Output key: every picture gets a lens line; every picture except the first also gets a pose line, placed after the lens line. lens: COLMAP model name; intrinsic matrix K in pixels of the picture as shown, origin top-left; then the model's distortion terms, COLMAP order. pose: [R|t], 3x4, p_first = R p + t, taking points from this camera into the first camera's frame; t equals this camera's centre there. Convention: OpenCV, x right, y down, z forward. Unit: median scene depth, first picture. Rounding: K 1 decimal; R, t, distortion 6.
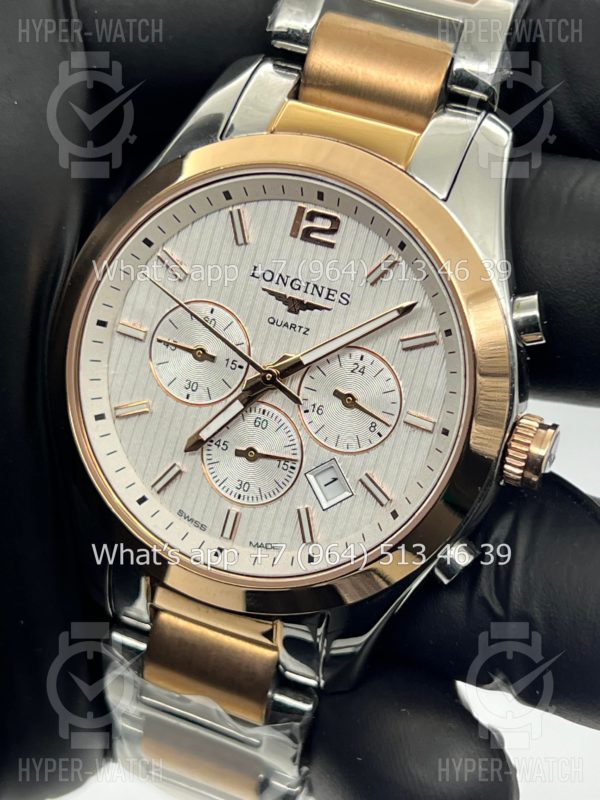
lens RADIAL K [[1958.4, 0, 288.2], [0, 1958.4, 415.9], [0, 0, 1]] dist [0.310147, 0.000000]
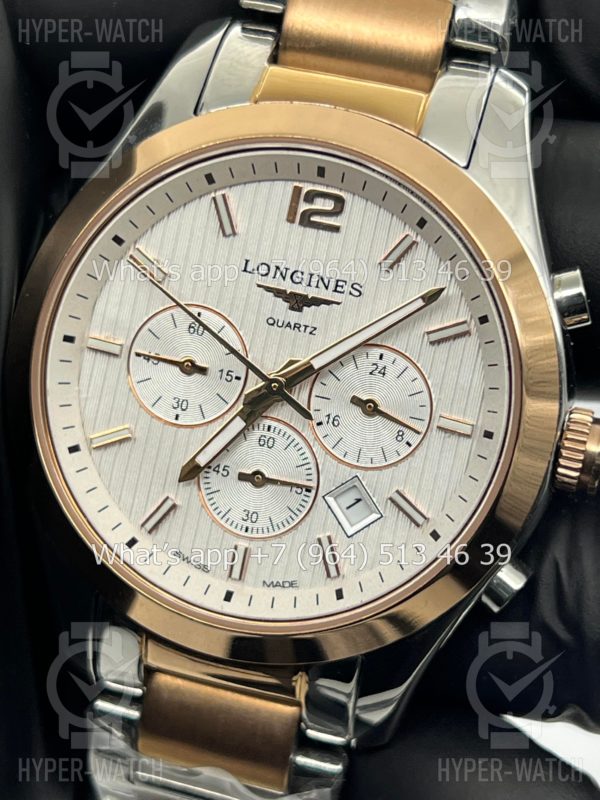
lens RADIAL K [[1958.4, 0, 296.5], [0, 1958.4, 406.5], [0, 0, 1]] dist [0.310147, 0.000000]
pose [[0.991377, -0.071891, 0.109561, -0.094063], [0.074450, 0.997035, -0.019439, 0.006093], [-0.107838, 0.027429, 0.993790, 0.147123]]
